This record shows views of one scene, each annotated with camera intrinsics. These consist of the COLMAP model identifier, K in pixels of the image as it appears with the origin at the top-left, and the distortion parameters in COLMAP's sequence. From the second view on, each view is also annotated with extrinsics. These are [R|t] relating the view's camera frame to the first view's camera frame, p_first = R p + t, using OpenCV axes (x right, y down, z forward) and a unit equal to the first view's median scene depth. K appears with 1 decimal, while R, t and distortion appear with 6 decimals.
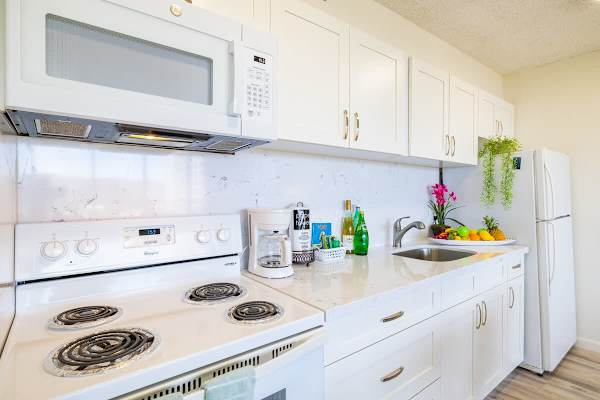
lens RADIAL K [[310.1, 0, 317.7], [0, 310.1, 190.9], [0, 0, 1]] dist [0.002312, 0.000391]
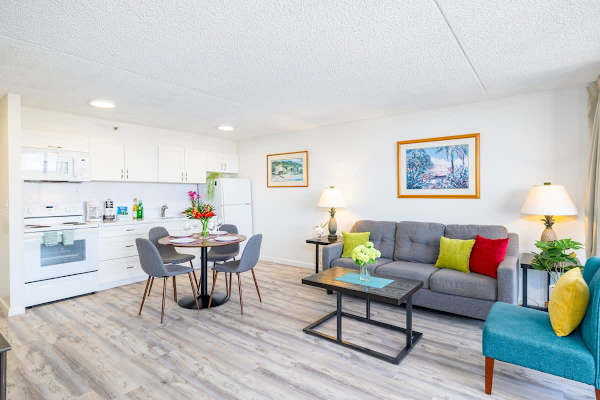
lens RADIAL K [[307.4, 0, 303.4], [0, 307.4, 195.4], [0, 0, 1]] dist [0.028021, 0.000091]
pose [[0.972915, -0.012275, 0.230839, 0.905546], [0.010980, 0.999916, 0.006894, 0.003714], [-0.230904, -0.004173, 0.972968, -1.956732]]
